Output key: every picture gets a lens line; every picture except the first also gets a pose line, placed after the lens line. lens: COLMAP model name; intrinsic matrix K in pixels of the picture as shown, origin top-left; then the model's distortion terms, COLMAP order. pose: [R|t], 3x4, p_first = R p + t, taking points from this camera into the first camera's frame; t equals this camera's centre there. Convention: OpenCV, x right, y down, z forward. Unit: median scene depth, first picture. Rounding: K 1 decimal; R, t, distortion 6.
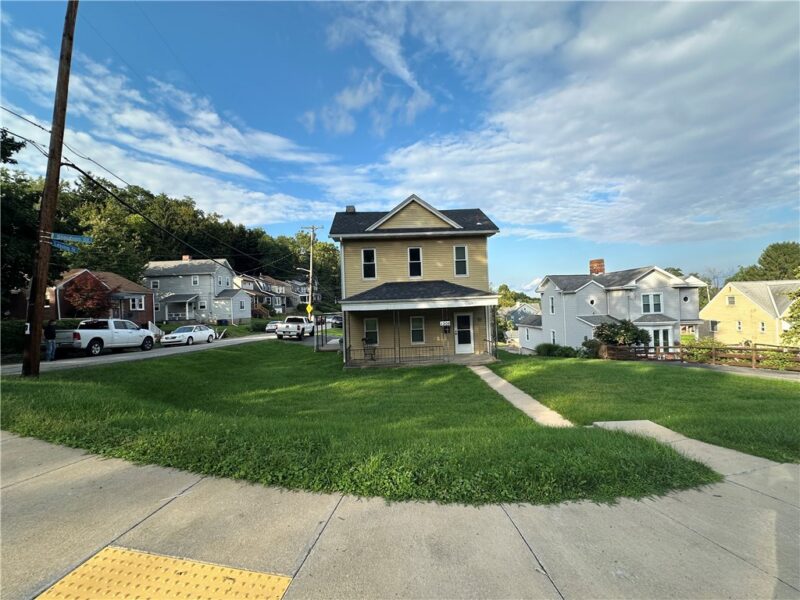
lens RADIAL K [[355.6, 0, 400.9], [0, 355.6, 300.8], [0, 0, 1]] dist [0.008448, -0.000294]
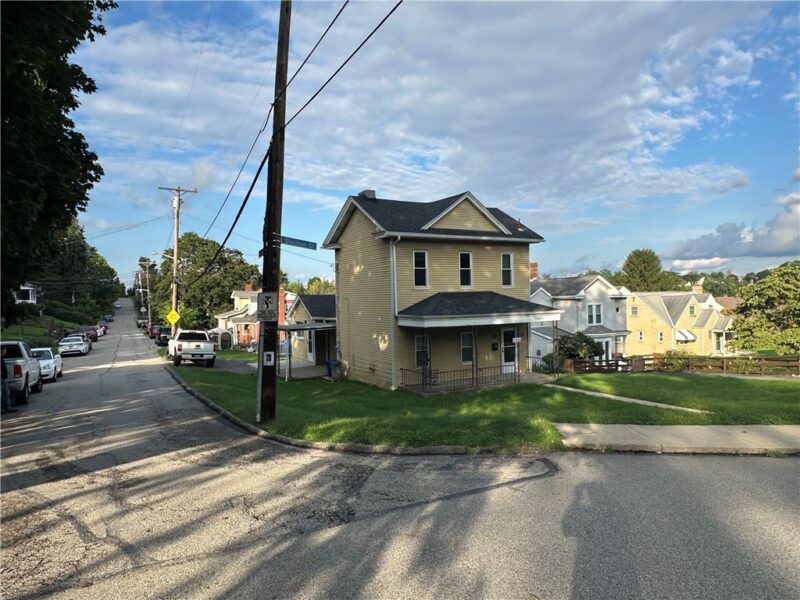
lens RADIAL K [[552.0, 0, 392.5], [0, 552.0, 303.5], [0, 0, 1]] dist [0.016496, 0.018644]
pose [[0.891394, 0.014486, 0.452997, -0.570111], [-0.017931, 0.999834, 0.003313, -0.021352], [-0.452874, -0.011076, 0.891506, -0.091669]]
